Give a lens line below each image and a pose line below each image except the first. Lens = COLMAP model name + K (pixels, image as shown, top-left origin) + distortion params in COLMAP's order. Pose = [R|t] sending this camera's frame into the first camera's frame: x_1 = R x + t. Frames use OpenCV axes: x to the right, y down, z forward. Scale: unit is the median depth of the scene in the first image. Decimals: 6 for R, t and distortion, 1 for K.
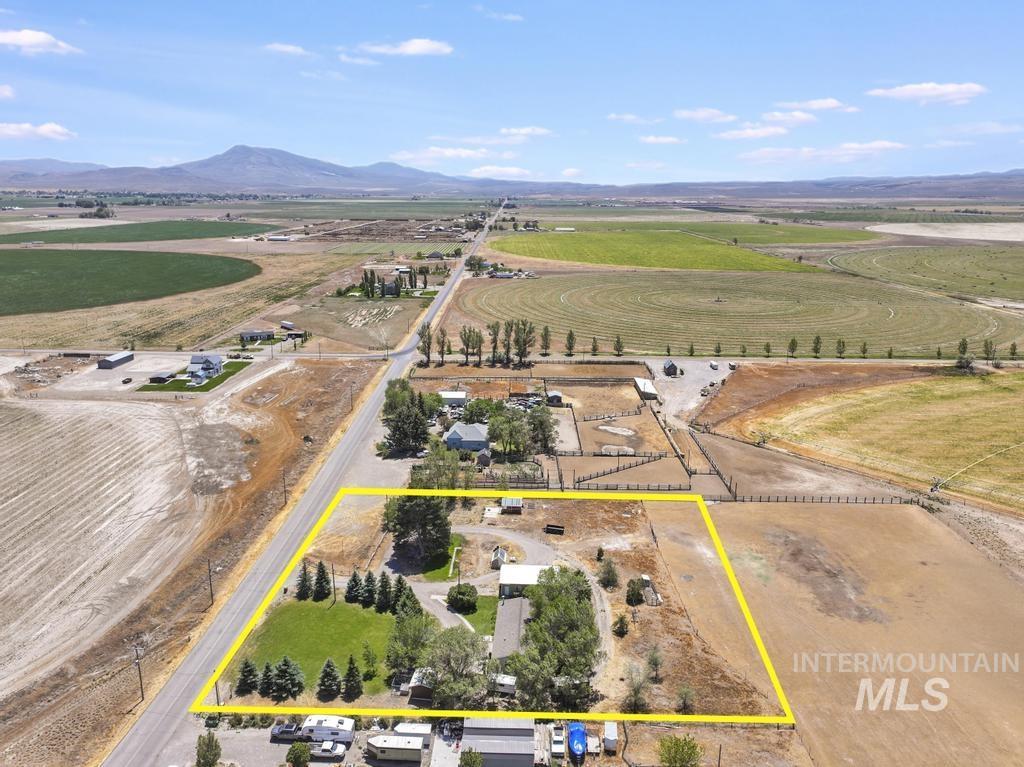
lens RADIAL K [[713.5, 0, 509.7], [0, 713.5, 383.3], [0, 0, 1]] dist [0.009166, 0.008227]
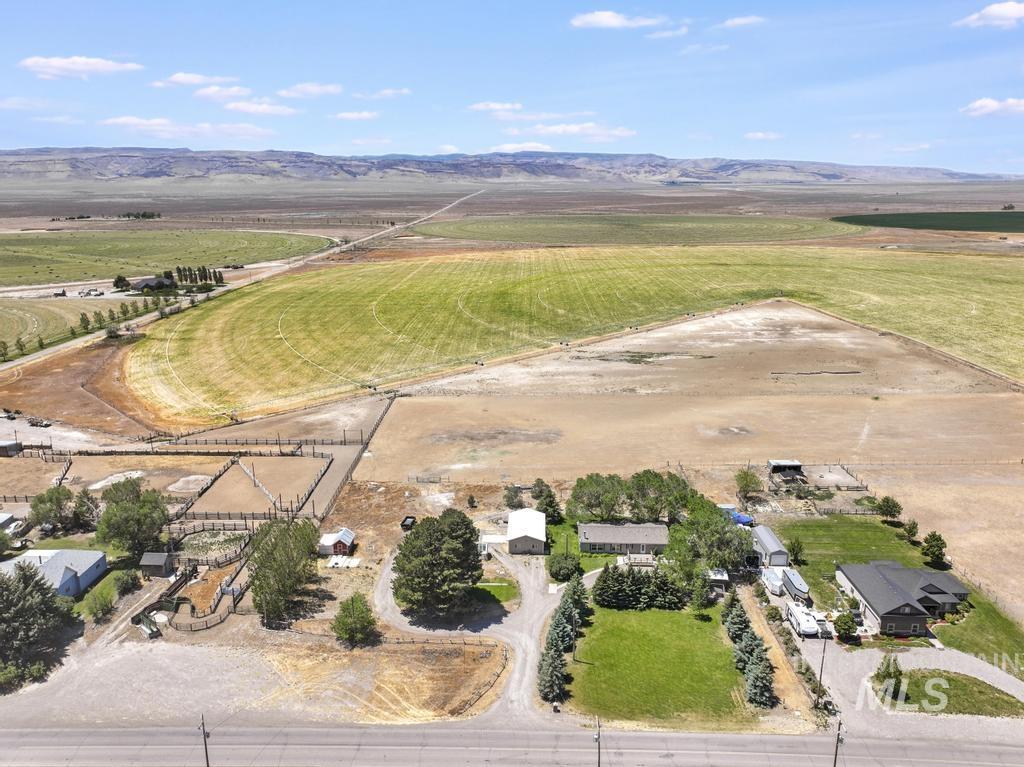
lens RADIAL K [[713.5, 0, 512.6], [0, 713.5, 378.1], [0, 0, 1]] dist [0.009166, 0.008227]
pose [[0.015014, -0.271625, 0.962286, -0.583505], [0.270769, 0.927540, 0.257593, -0.122315], [-0.962527, 0.256690, 0.087473, 0.597503]]
